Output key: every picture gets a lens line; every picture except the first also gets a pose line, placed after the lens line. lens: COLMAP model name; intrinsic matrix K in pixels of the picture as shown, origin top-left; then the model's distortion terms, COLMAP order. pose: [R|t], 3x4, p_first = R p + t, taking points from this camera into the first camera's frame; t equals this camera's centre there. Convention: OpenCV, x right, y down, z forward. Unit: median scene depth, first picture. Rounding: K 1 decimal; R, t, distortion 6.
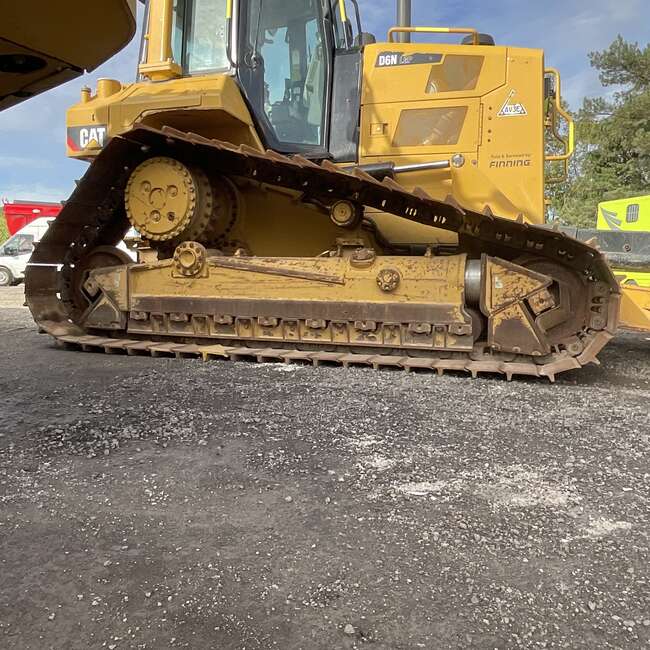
lens RADIAL K [[601.3, 0, 325.0], [0, 601.3, 325.0], [0, 0, 1]] dist [0.002281, -0.002108]
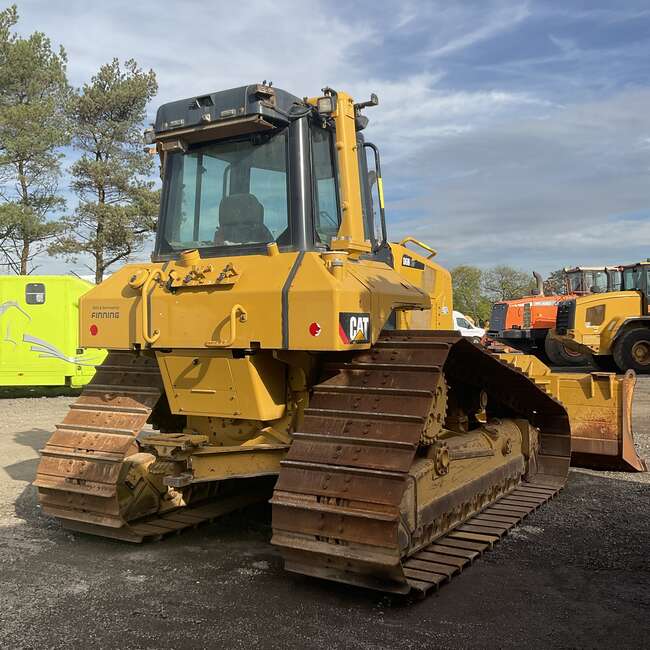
lens RADIAL K [[729.3, 0, 325.0], [0, 729.3, 325.0], [0, 0, 1]] dist [0.149259, -0.349059]
pose [[0.209561, -0.018553, 0.977619, -1.675723], [0.086450, 0.996256, 0.000376, -0.399382], [-0.973966, 0.084436, 0.210381, 1.048611]]
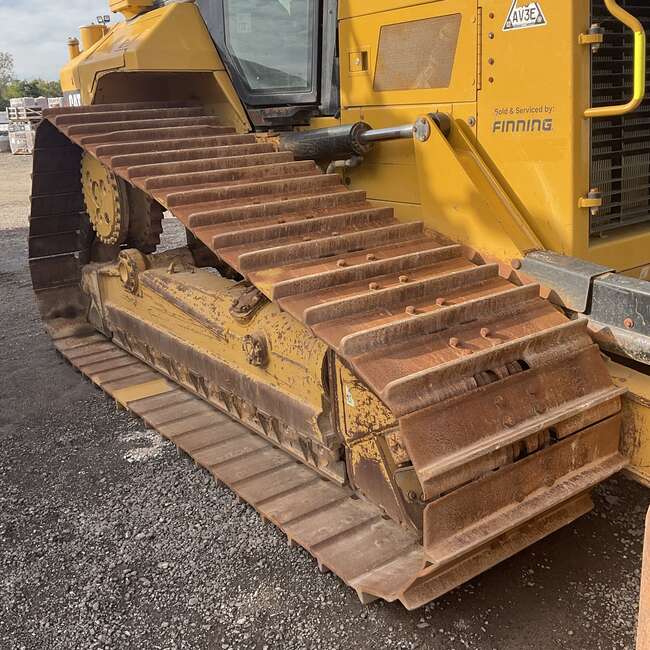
lens RADIAL K [[723.7, 0, 325.0], [0, 723.7, 325.0], [0, 0, 1]] dist [0.112833, -0.236650]
pose [[0.807360, 0.106813, -0.580311, 0.647080], [0.028816, 0.975168, 0.219582, -0.283844], [0.589355, -0.194004, 0.784234, 0.428959]]
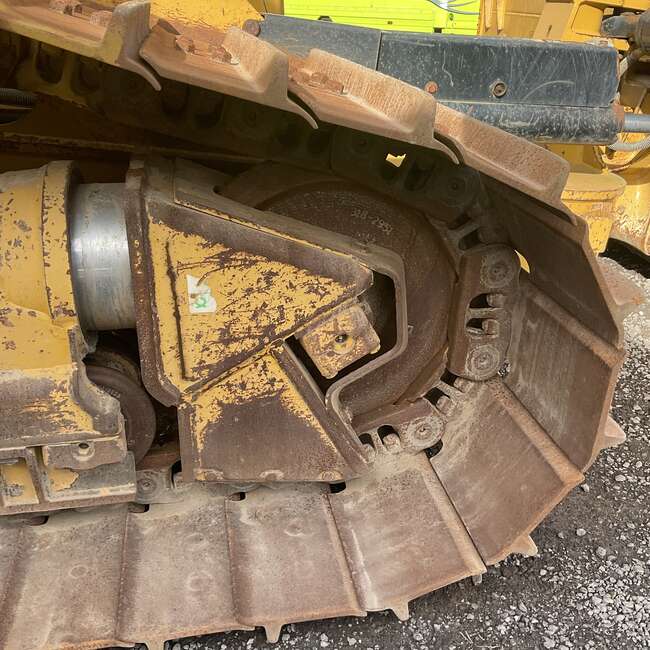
lens RADIAL K [[723.7, 0, 325.0], [0, 723.7, 325.0], [0, 0, 1]] dist [0.112833, -0.236650]
pose [[0.871078, -0.207330, 0.445239, 0.179571], [0.040430, 0.933725, 0.355700, -0.168409], [-0.489478, -0.291841, 0.821730, 0.666240]]
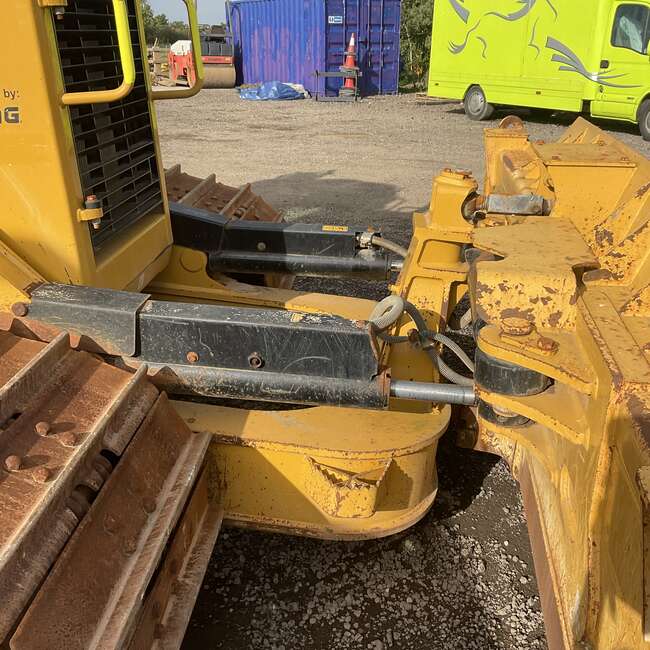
lens RADIAL K [[723.7, 0, 325.0], [0, 723.7, 325.0], [0, 0, 1]] dist [0.112833, -0.236650]
pose [[0.969126, -0.117018, 0.217030, 0.472947], [0.046570, 0.951236, 0.304930, -0.317498], [-0.242129, -0.285408, 0.927316, 0.574729]]
